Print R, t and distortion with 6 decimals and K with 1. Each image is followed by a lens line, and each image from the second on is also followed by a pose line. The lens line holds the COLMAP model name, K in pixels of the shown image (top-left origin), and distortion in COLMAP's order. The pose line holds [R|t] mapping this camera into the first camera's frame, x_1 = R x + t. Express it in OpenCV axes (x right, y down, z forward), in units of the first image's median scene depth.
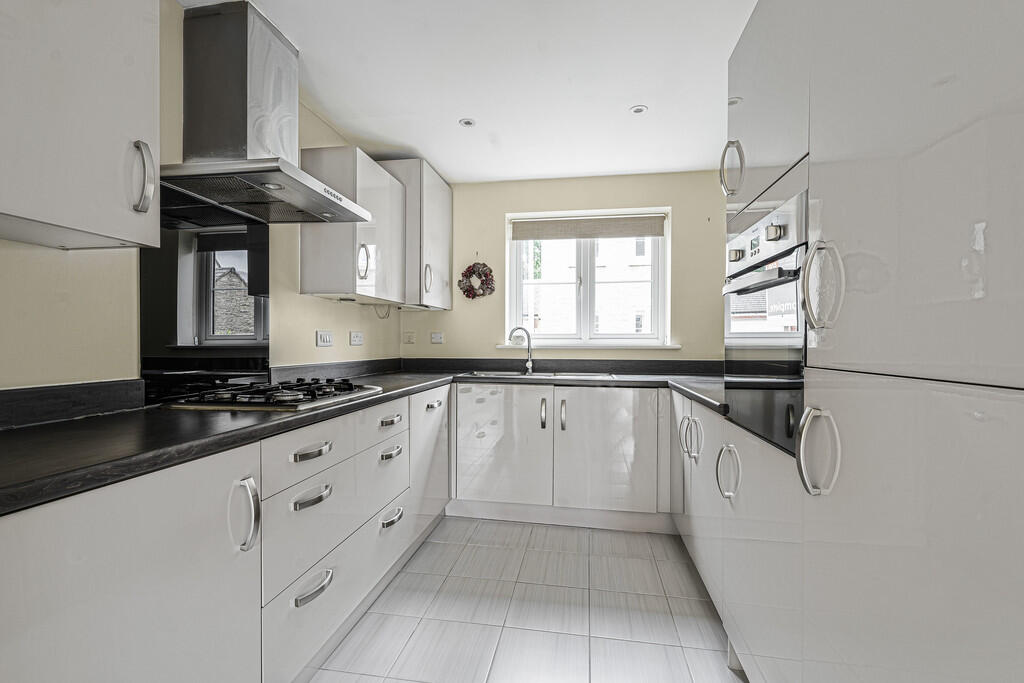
lens RADIAL K [[458.2, 0, 513.9], [0, 458.2, 341.5], [0, 0, 1]] dist [-0.003693, -0.000013]
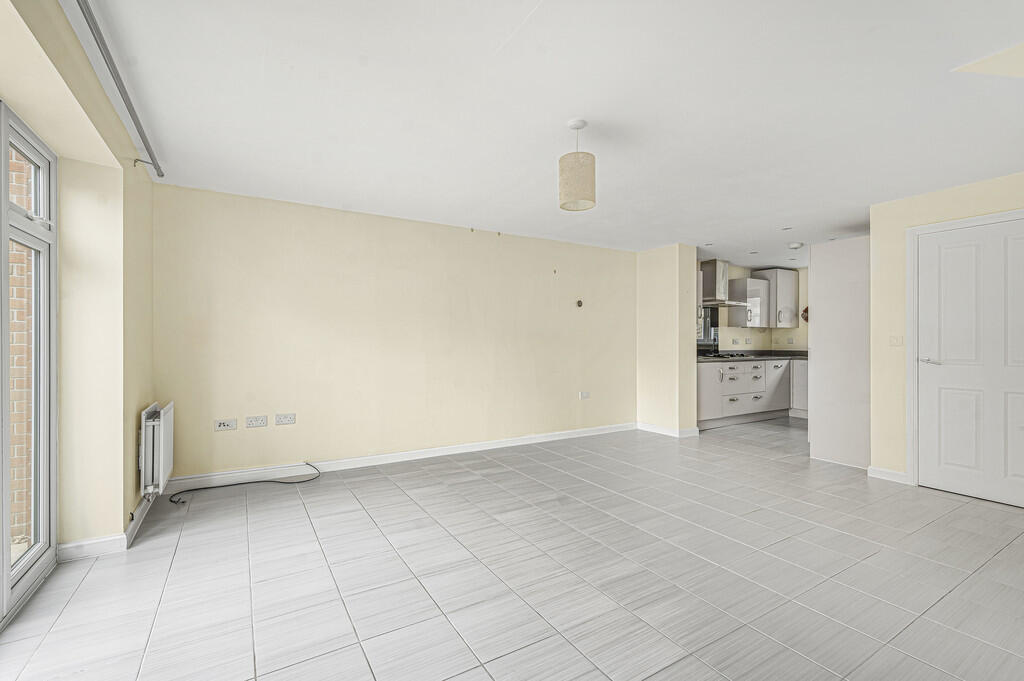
lens RADIAL K [[458.2, 0, 515.4], [0, 458.2, 343.1], [0, 0, 1]] dist [-0.003693, -0.000013]
pose [[0.655142, -0.007471, -0.755469, 0.811770], [0.003381, 0.999970, -0.006957, 0.016252], [0.755498, 0.002004, 0.655148, -1.853968]]
